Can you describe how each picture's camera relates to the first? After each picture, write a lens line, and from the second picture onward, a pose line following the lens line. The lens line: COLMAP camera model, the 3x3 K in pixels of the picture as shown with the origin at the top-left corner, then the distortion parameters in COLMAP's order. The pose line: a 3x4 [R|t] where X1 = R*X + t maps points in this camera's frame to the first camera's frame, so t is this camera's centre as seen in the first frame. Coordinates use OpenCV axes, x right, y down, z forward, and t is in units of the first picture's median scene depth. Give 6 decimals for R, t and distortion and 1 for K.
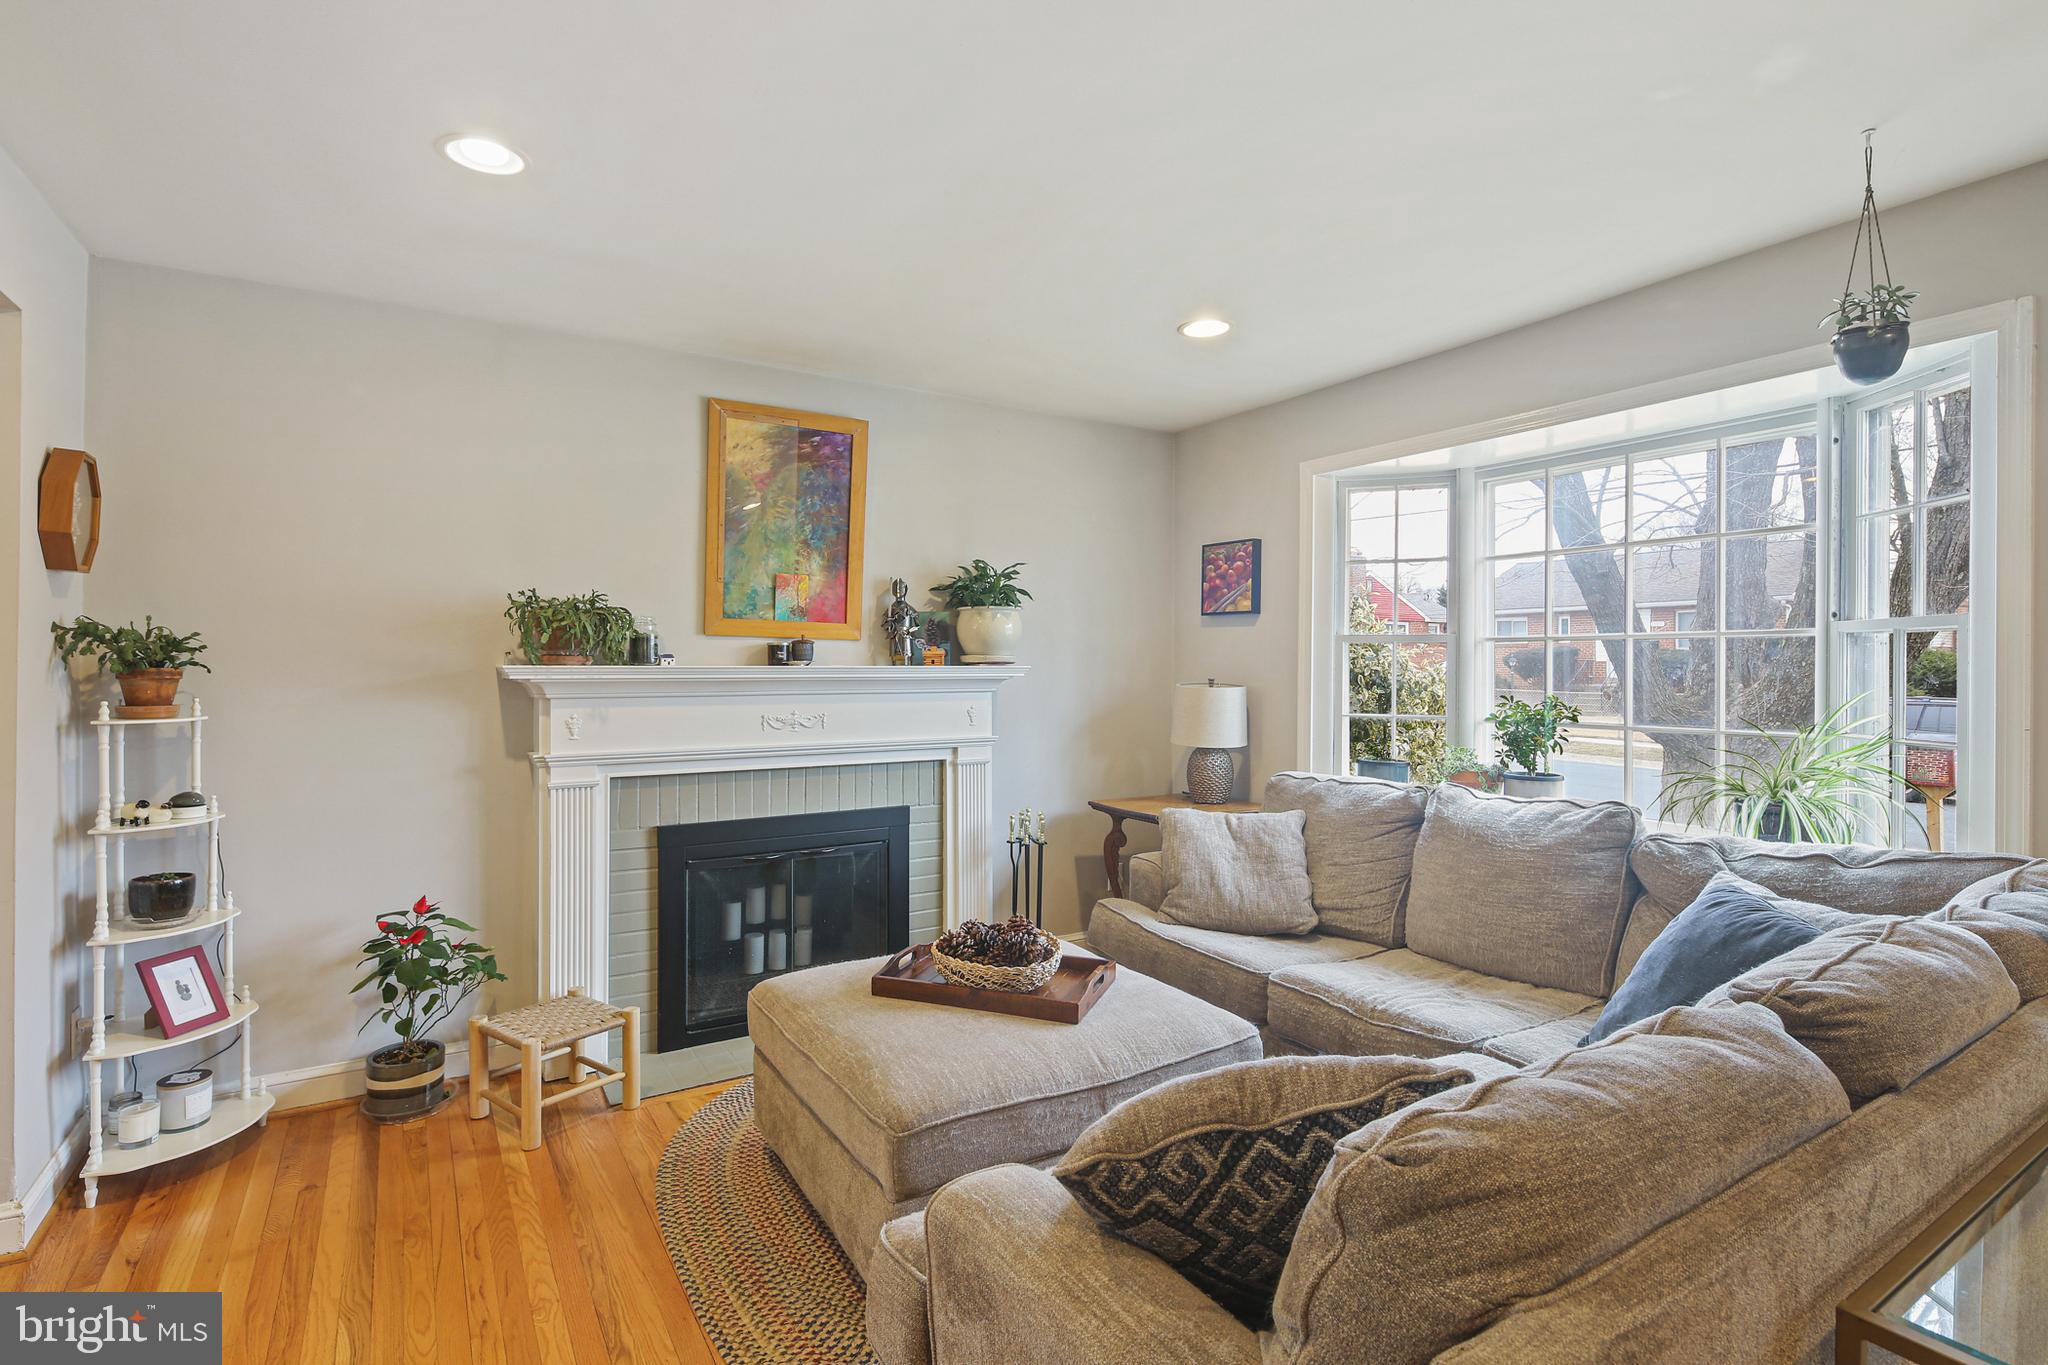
lens RADIAL K [[997.1, 0, 1033.0], [0, 997.1, 674.0], [0, 0, 1]] dist [0.002437, -0.000394]
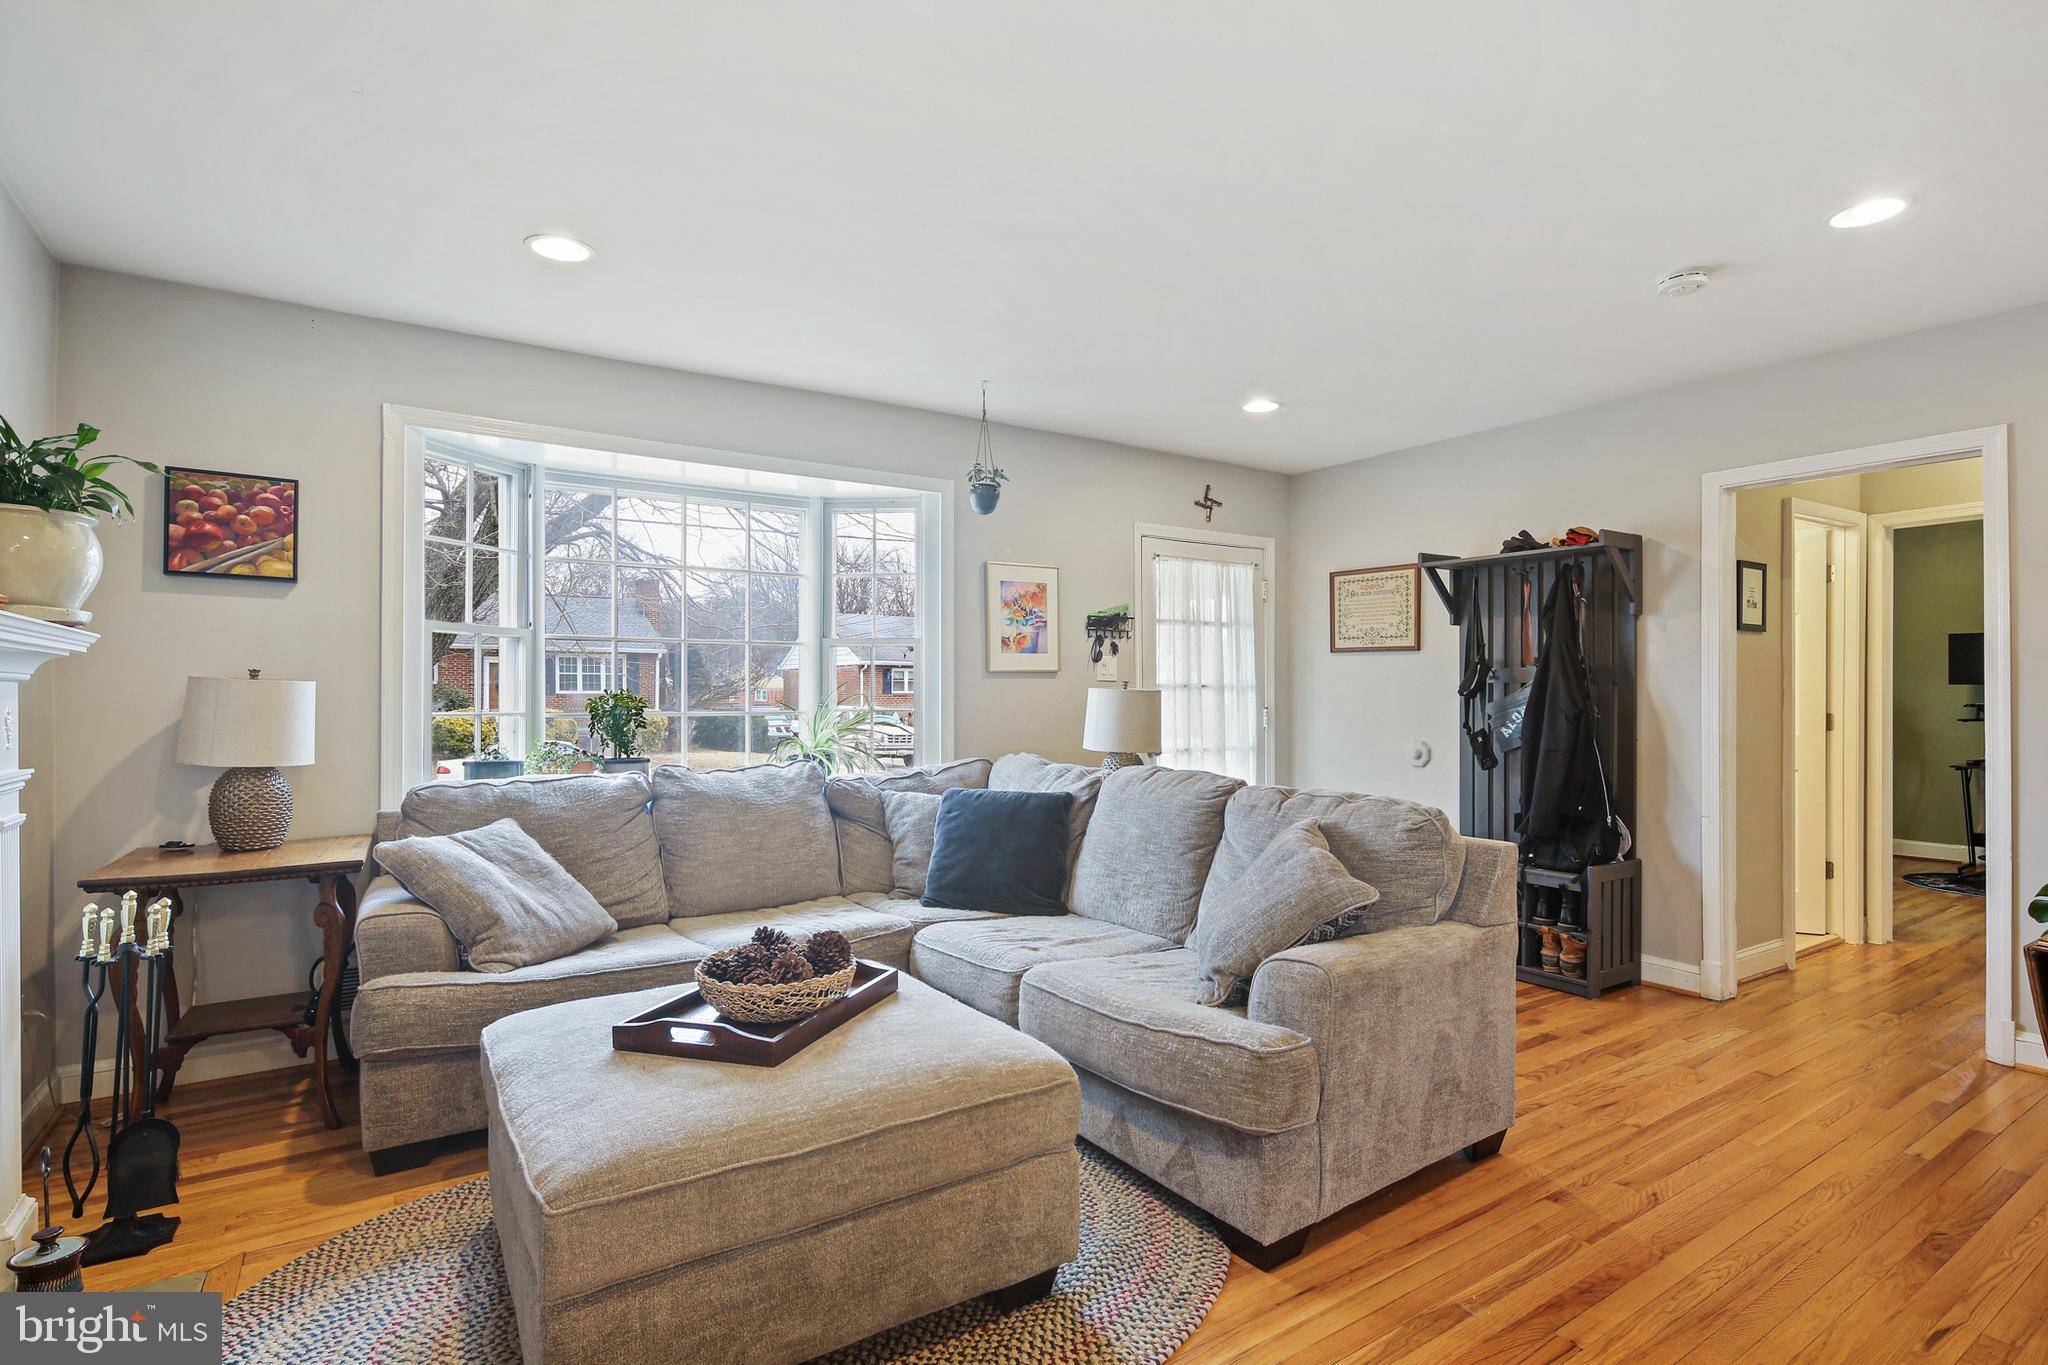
lens RADIAL K [[997.1, 0, 1022.6], [0, 997.1, 682.5], [0, 0, 1]] dist [0.002437, -0.000394]
pose [[-0.026132, 0.013456, 0.999568, -0.652364], [0.011940, 0.999842, -0.013147, 0.036397], [-0.999587, 0.011592, -0.026288, 0.598884]]
